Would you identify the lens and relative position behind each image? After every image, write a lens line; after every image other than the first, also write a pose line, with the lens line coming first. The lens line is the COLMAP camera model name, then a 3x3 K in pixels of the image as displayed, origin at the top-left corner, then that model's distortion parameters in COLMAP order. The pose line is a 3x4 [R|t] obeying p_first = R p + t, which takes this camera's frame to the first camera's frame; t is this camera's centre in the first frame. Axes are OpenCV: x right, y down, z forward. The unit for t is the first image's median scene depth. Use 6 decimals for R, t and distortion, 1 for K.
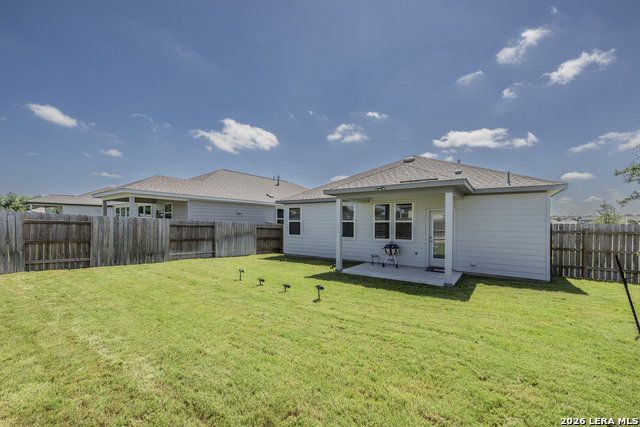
lens RADIAL K [[259.2, 0, 322.7], [0, 259.2, 217.9], [0, 0, 1]] dist [-0.003112, -0.000016]
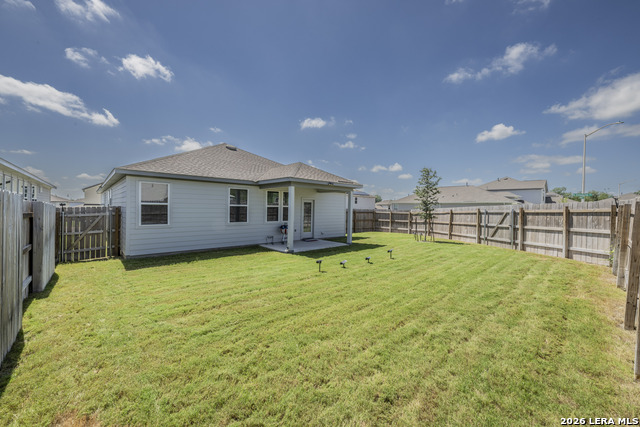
lens RADIAL K [[259.2, 0, 322.4], [0, 259.2, 212.1], [0, 0, 1]] dist [-0.003112, -0.000016]
pose [[0.176251, -0.017331, 0.984193, -0.857140], [-0.031965, 0.999217, 0.023320, 0.005649], [-0.983826, -0.035570, 0.175559, 0.579971]]
